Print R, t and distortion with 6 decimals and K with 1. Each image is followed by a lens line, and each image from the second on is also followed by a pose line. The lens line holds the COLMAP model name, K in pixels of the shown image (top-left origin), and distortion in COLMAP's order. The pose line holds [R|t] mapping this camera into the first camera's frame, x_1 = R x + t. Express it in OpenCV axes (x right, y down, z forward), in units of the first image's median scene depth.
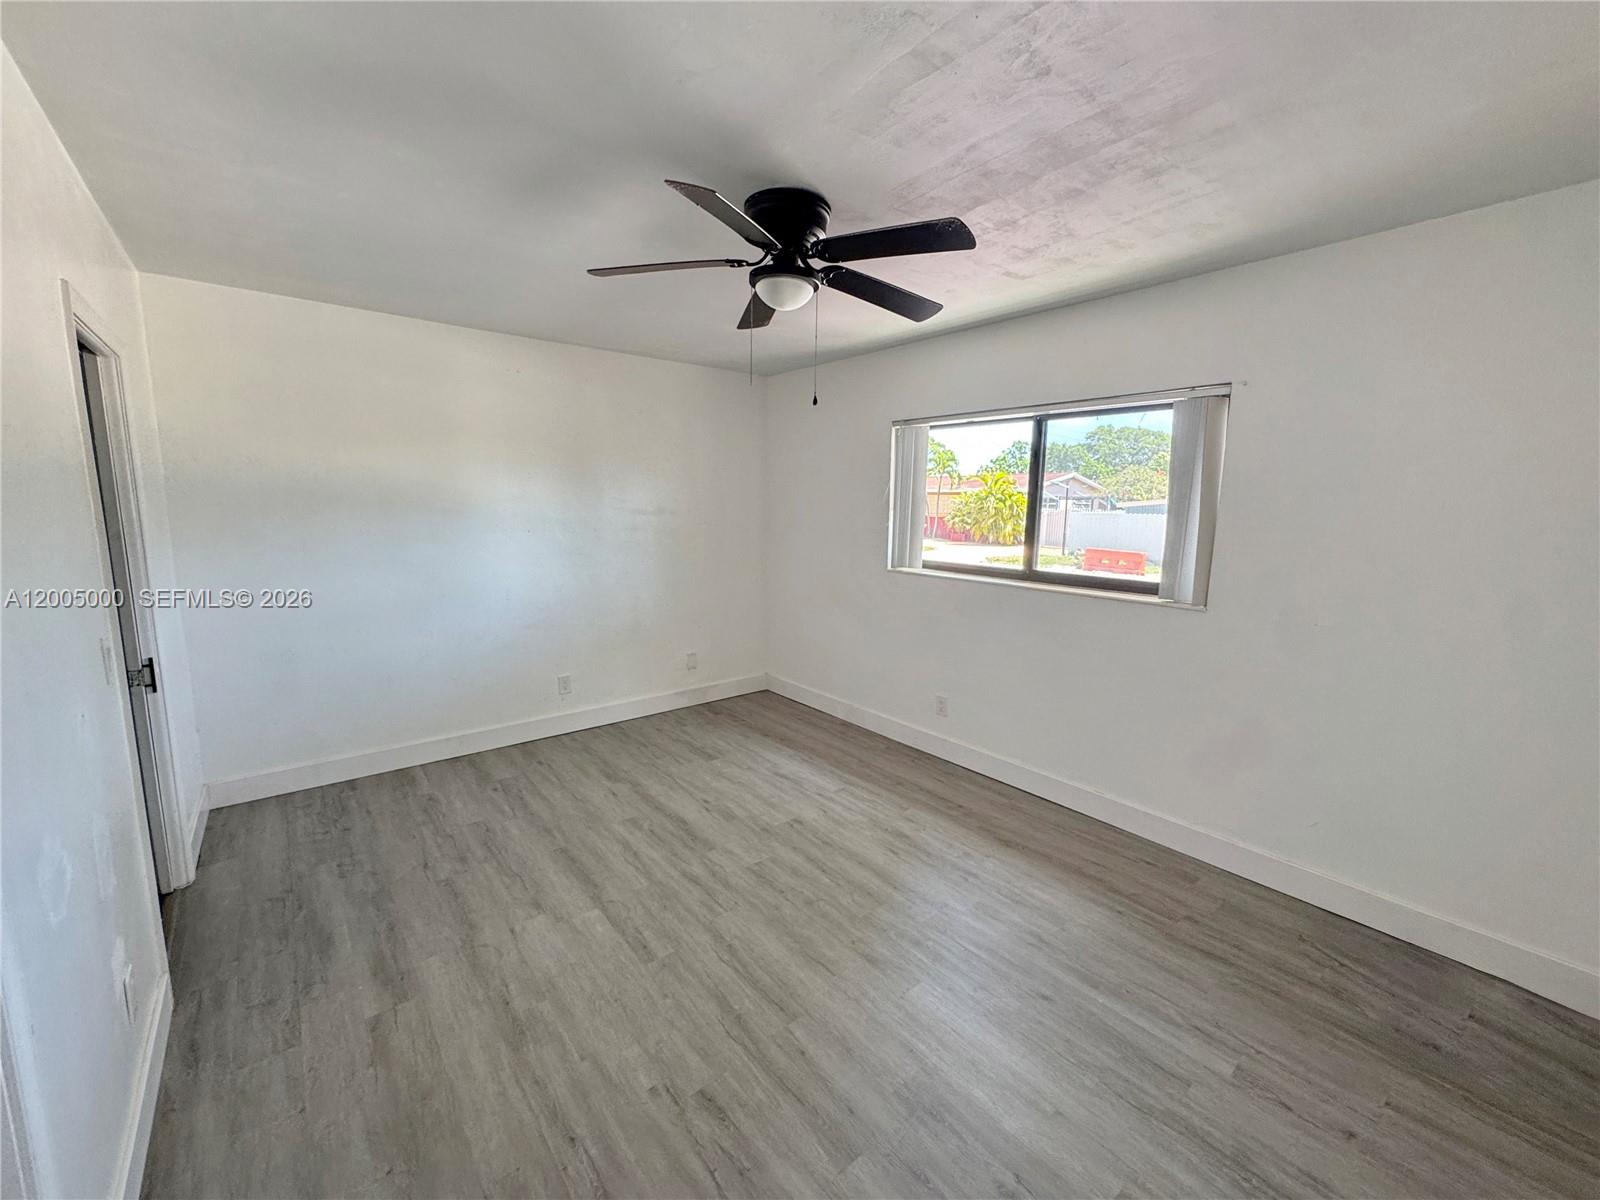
lens RADIAL K [[638.0, 0, 800.0], [0, 638.0, 600.0], [0, 0, 1]] dist [0.010611, 0.000102]
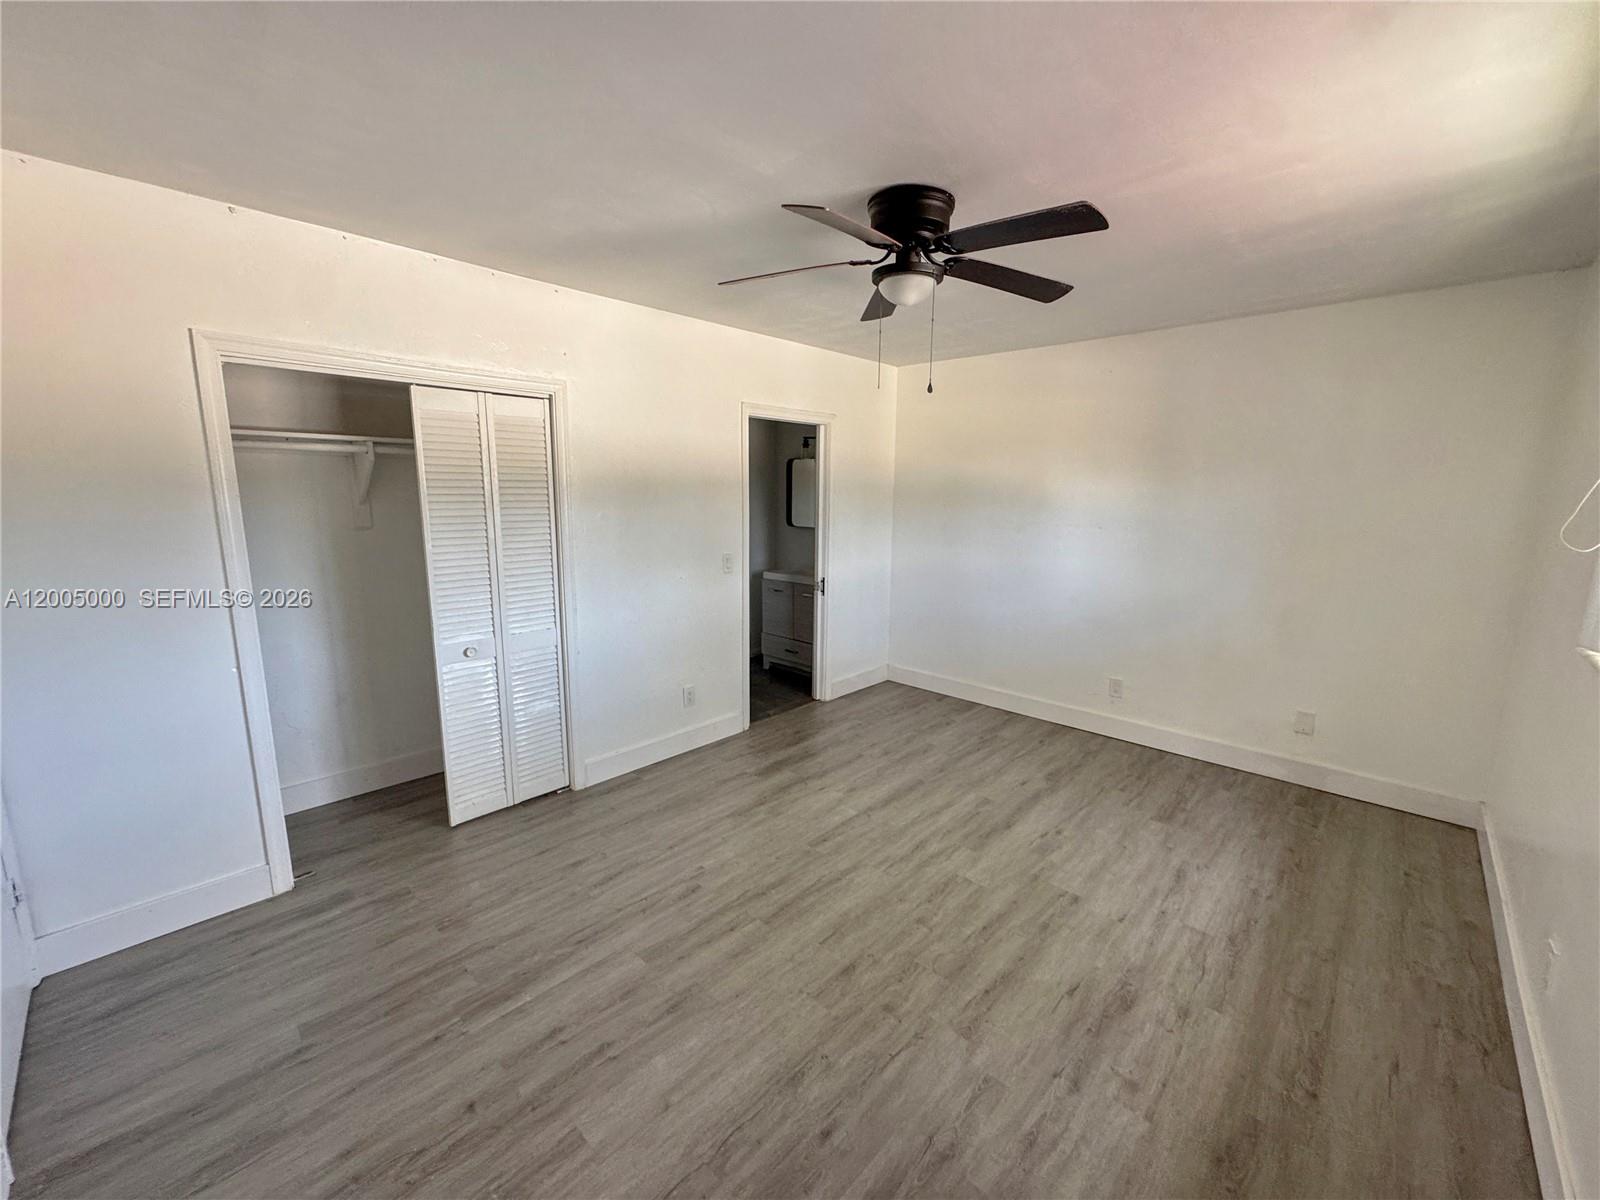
lens RADIAL K [[646.9, 0, 800.0], [0, 646.9, 600.0], [0, 0, 1]] dist [0.000715, 0.000137]
pose [[0.119399, 0.150108, -0.981433, 0.671483], [-0.160192, 0.978466, 0.130165, -0.061140], [0.979838, 0.141676, 0.140874, 0.500104]]
